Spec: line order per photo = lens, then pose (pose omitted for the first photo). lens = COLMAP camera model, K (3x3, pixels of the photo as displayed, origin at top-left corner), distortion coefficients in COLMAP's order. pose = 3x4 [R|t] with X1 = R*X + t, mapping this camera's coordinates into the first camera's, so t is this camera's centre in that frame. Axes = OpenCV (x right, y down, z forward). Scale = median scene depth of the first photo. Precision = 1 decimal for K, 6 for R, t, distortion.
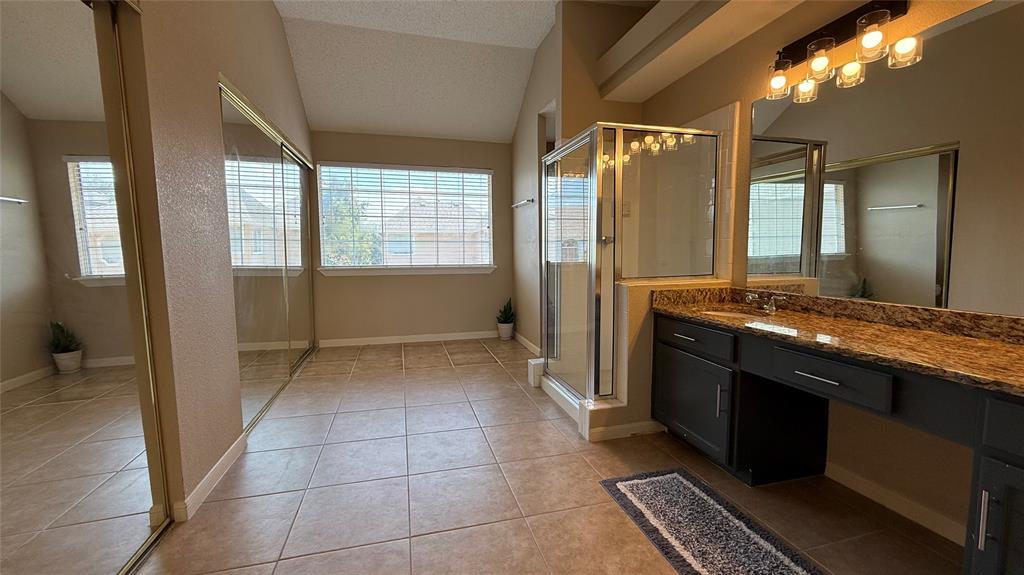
lens RADIAL K [[406.2, 0, 510.6], [0, 406.2, 288.2], [0, 0, 1]] dist [-0.000491, -0.000281]
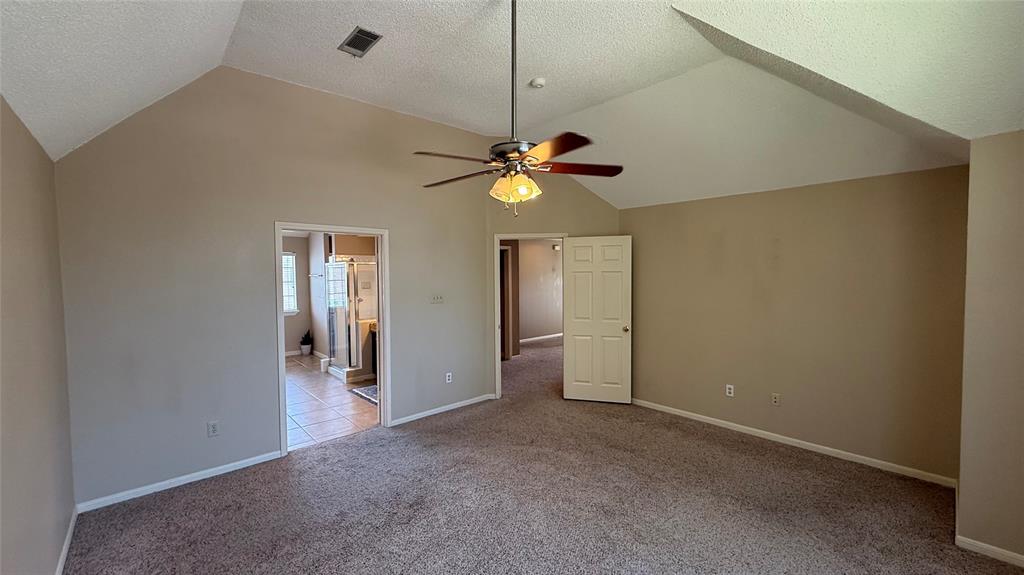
lens RADIAL K [[406.2, 0, 506.7], [0, 406.2, 290.7], [0, 0, 1]] dist [-0.000491, -0.000281]
pose [[0.893264, -0.023977, 0.448892, -0.030071], [0.046855, 0.998103, -0.039926, -0.043546], [-0.447084, 0.056697, 0.892694, -1.269951]]
